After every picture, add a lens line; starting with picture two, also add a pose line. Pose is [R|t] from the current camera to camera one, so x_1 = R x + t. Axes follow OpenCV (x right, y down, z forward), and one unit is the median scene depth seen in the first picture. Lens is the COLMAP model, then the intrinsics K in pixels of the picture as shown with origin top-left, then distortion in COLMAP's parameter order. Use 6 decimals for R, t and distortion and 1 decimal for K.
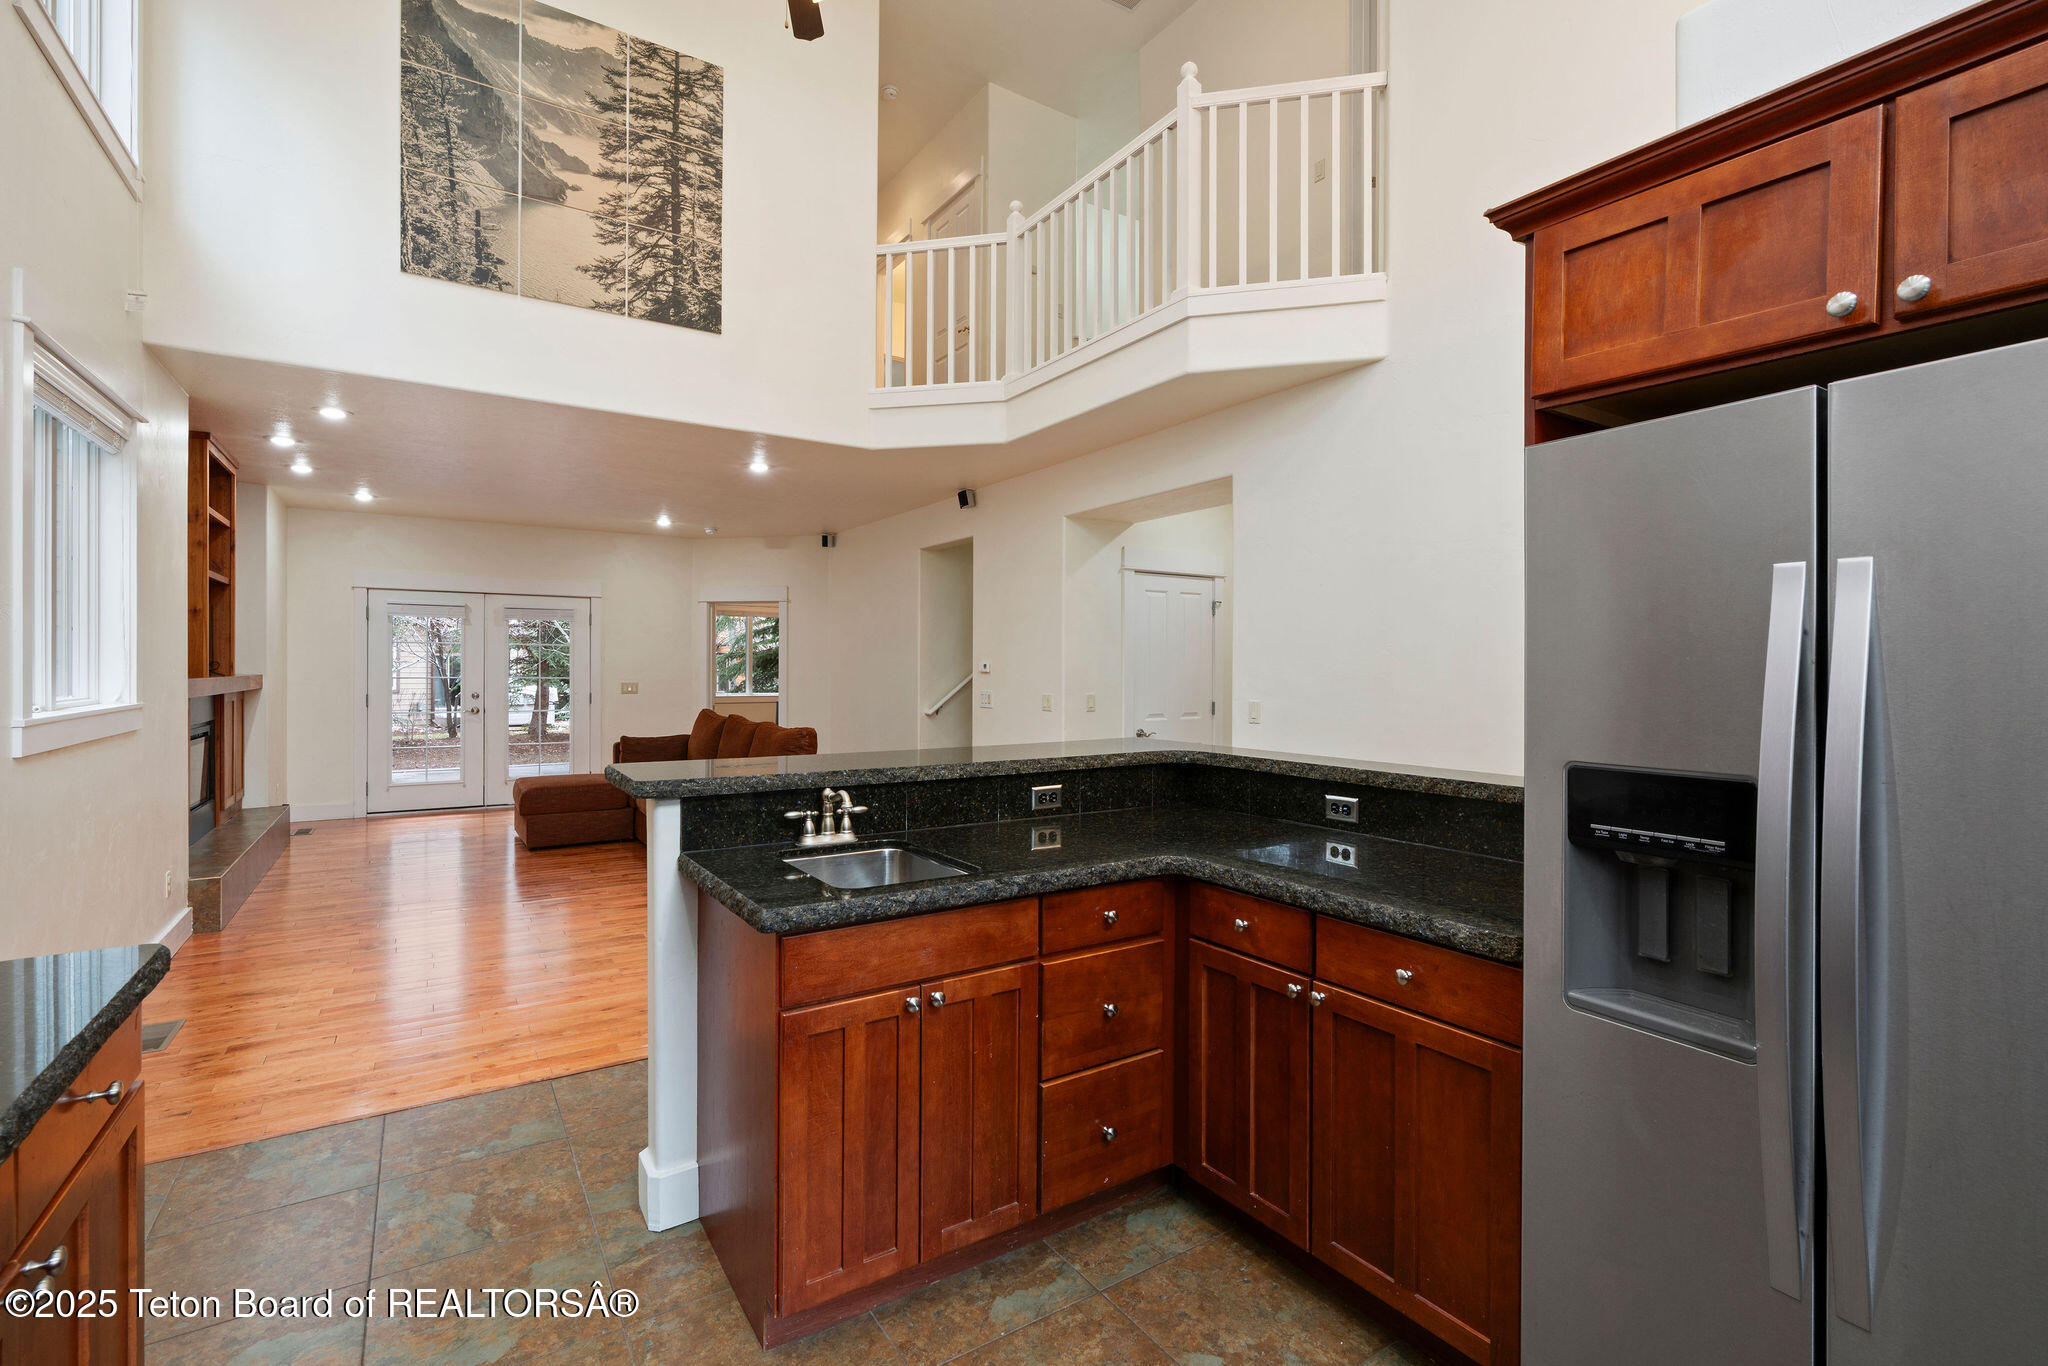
lens RADIAL K [[917.7, 0, 1027.0], [0, 917.7, 671.4], [0, 0, 1]] dist [-0.010399, 0.003848]
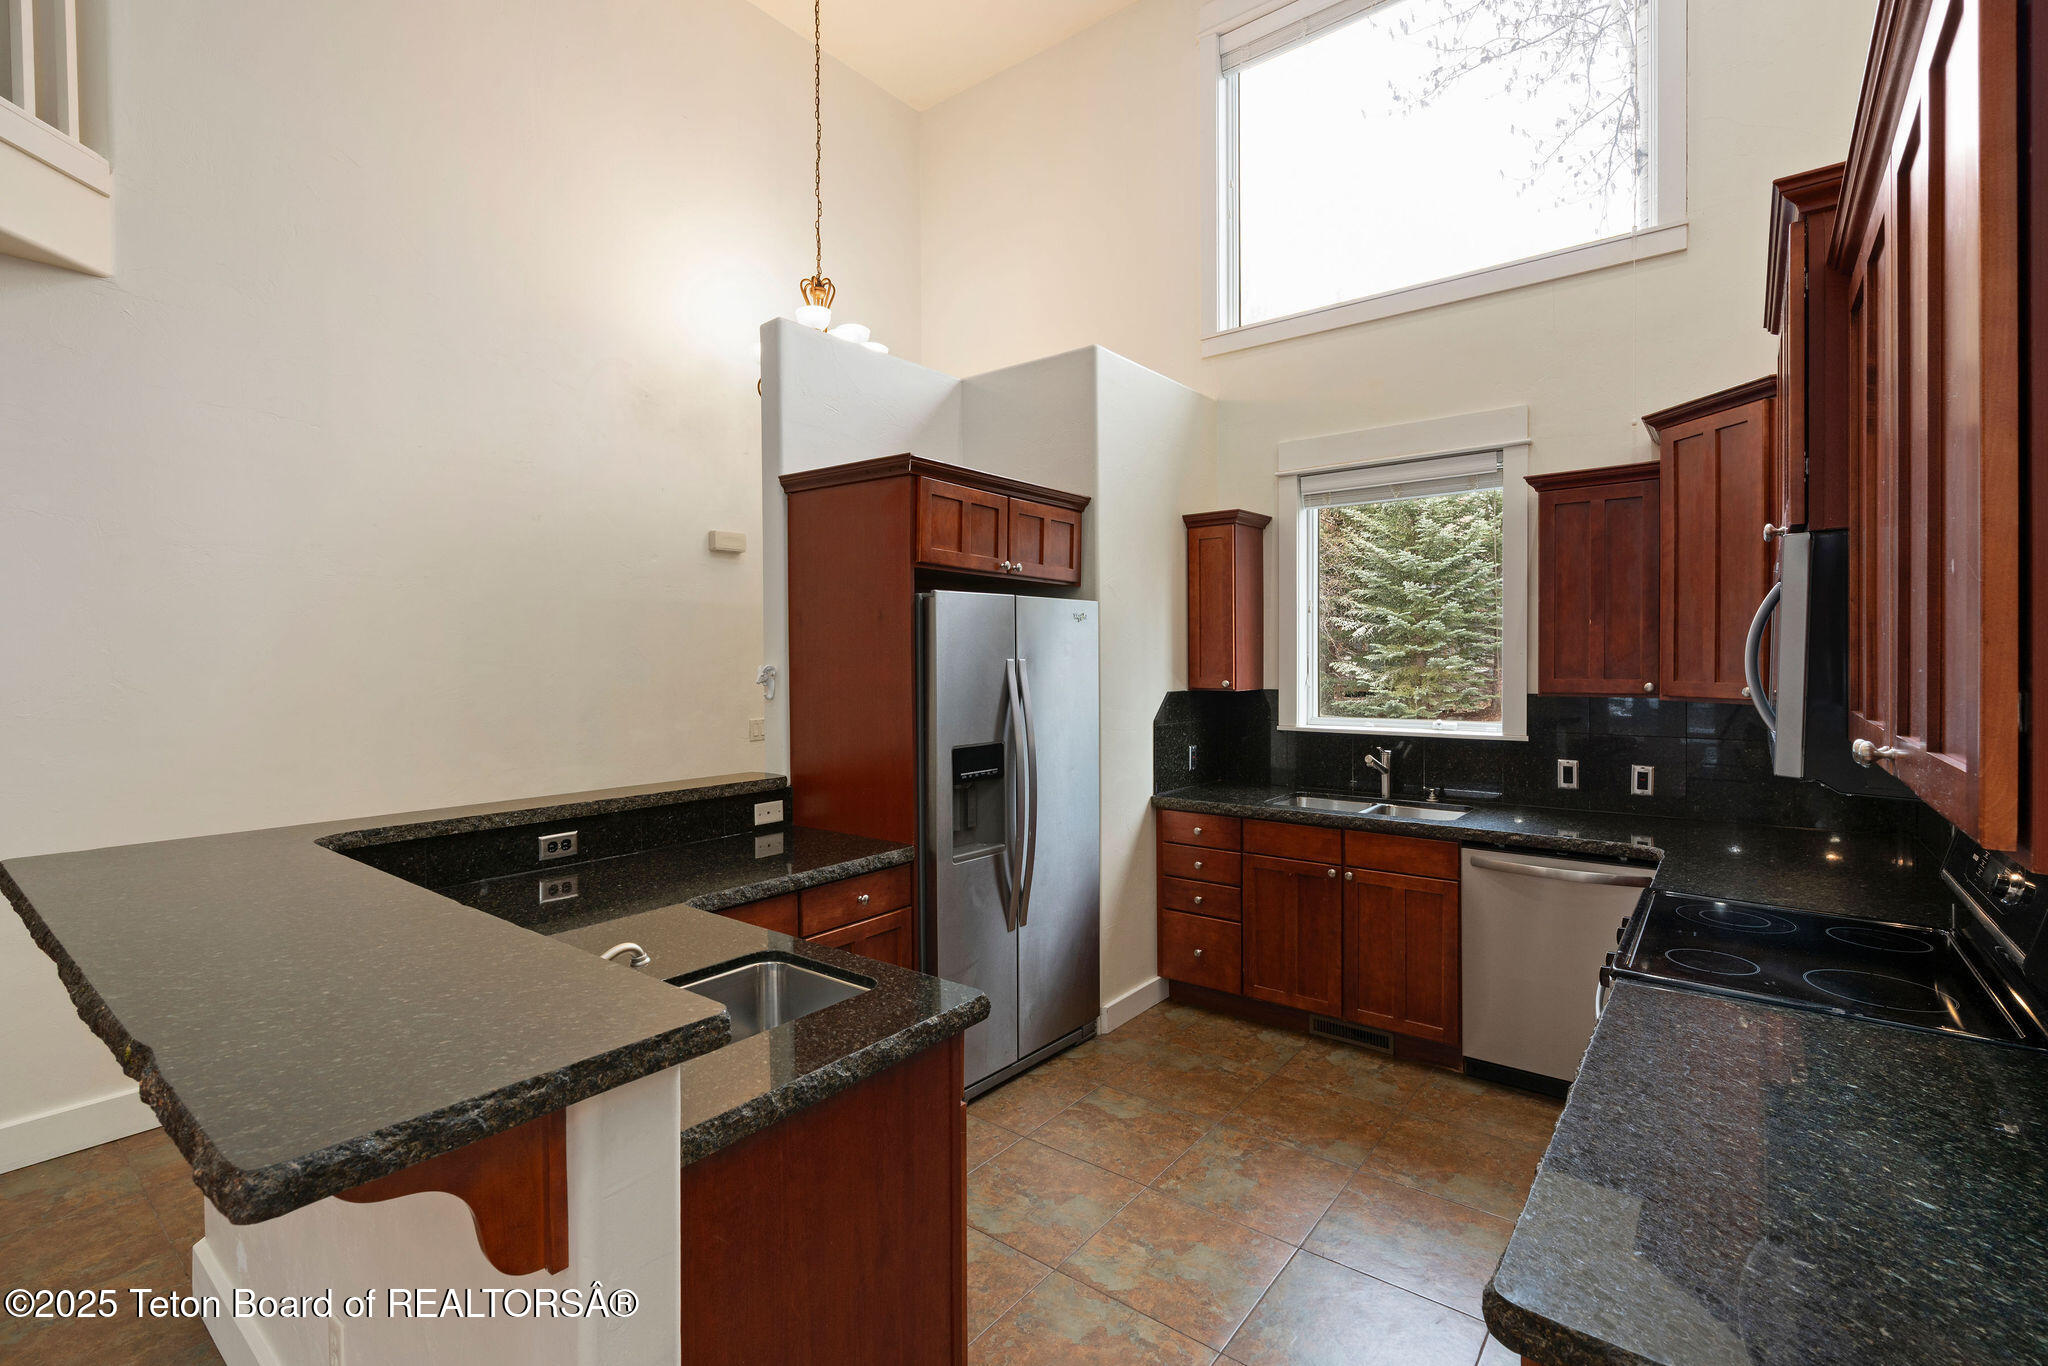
lens RADIAL K [[917.7, 0, 1024.7], [0, 917.7, 668.2], [0, 0, 1]] dist [-0.010399, 0.003848]
pose [[-0.316264, -0.017383, 0.948512, -0.426911], [0.006162, 0.999773, 0.020377, -0.035984], [-0.948651, 0.012290, -0.316085, 0.446229]]
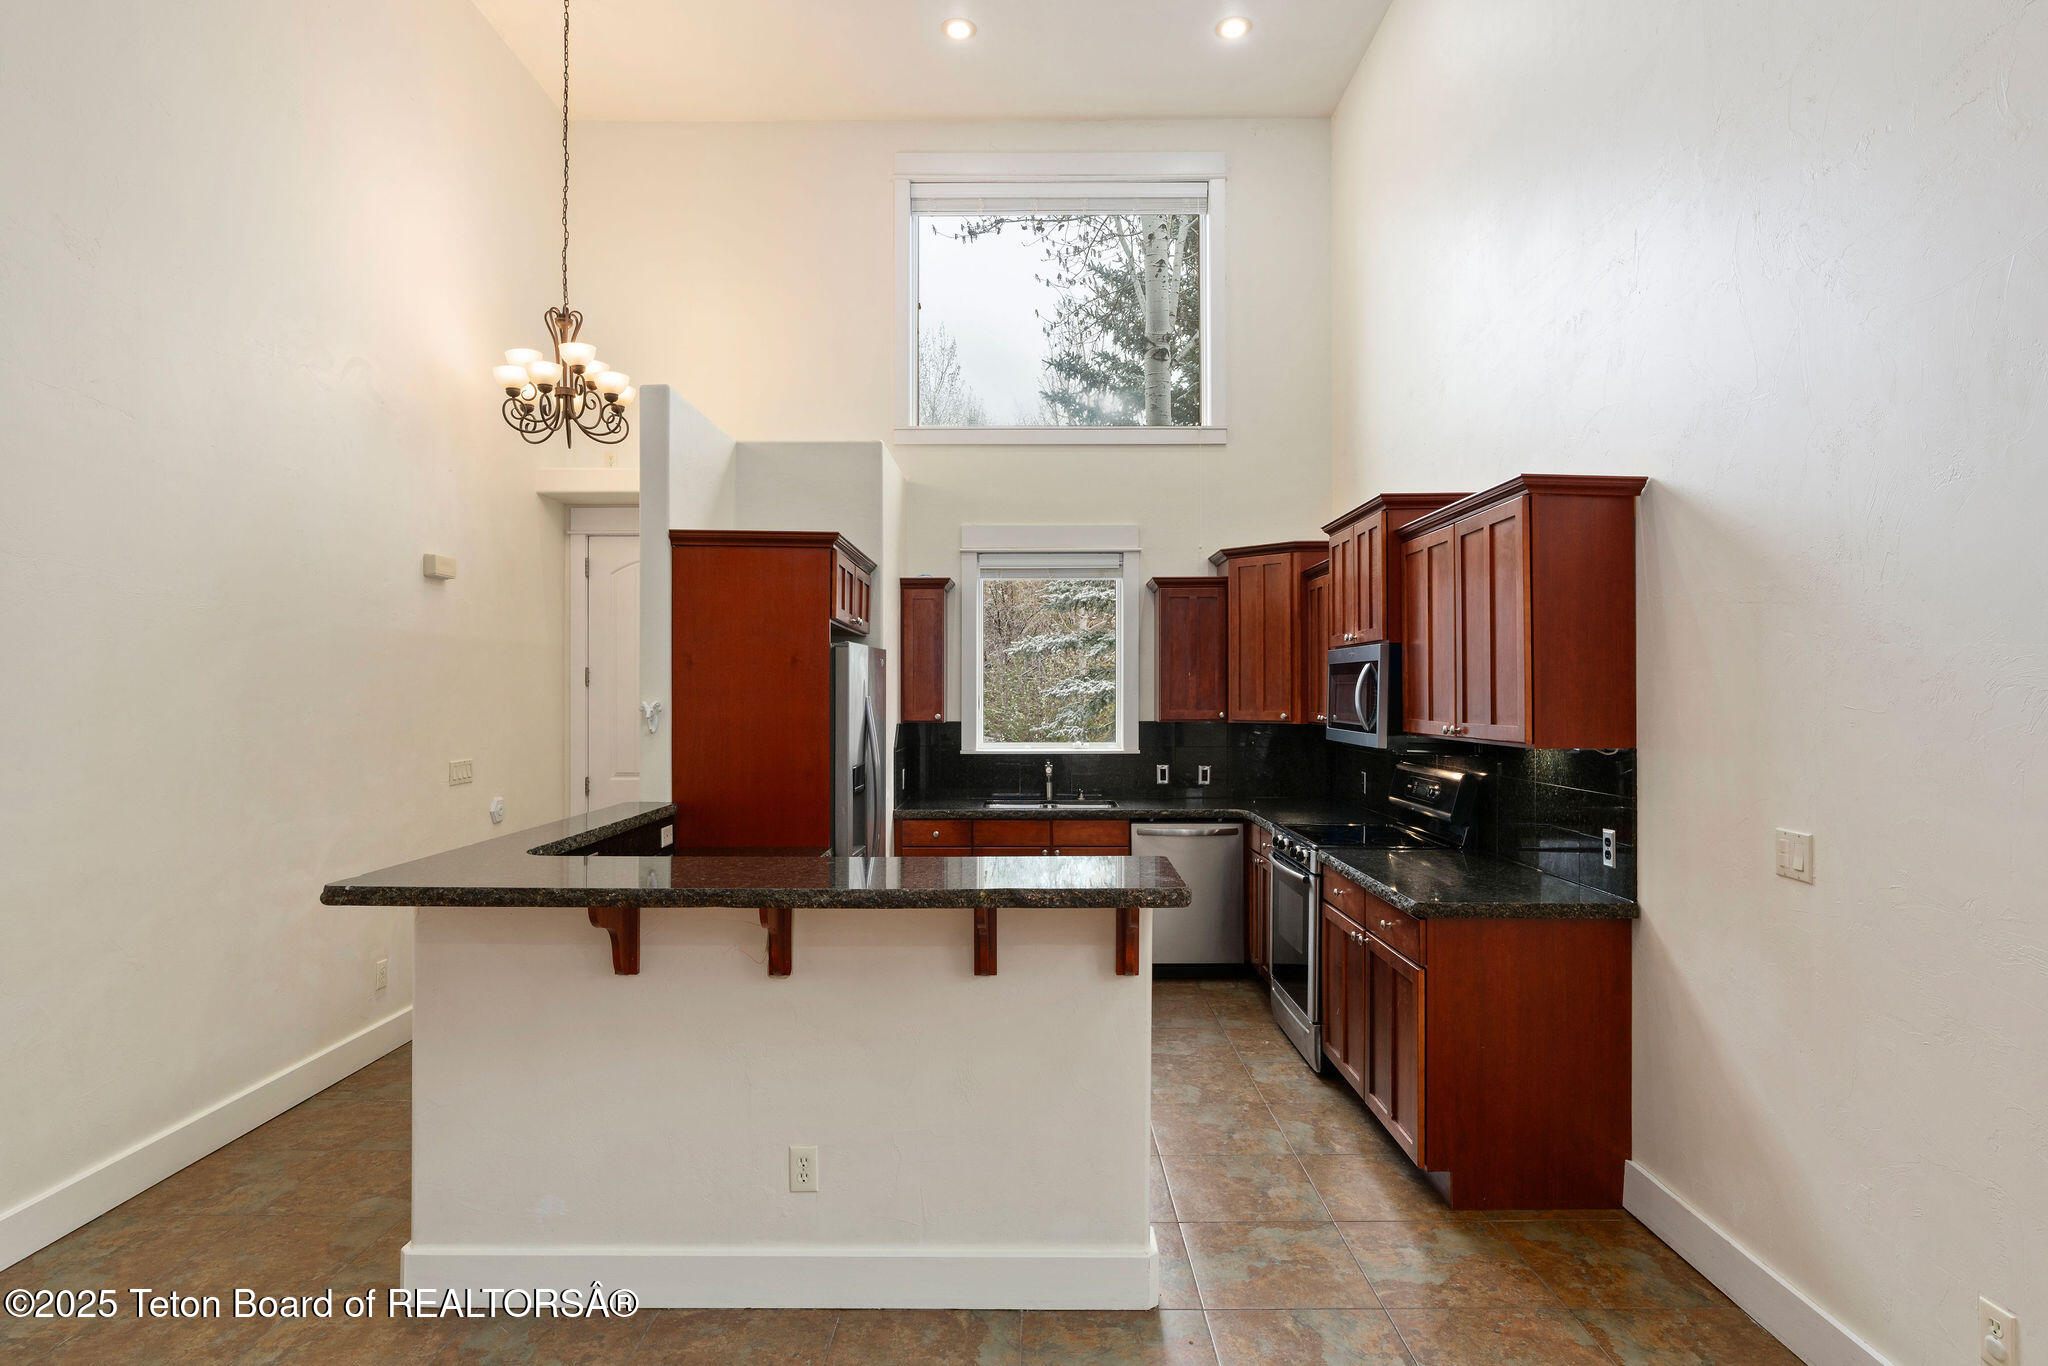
lens RADIAL K [[1078.0, 0, 1025.5], [0, 1078.0, 684.7], [0, 0, 1]] dist [-0.000501, 0.004256]
pose [[-0.834090, -0.002206, 0.551625, -0.448631], [-0.003380, 0.999994, -0.001111, -0.039145], [-0.551619, -0.002791, -0.834092, 0.974401]]
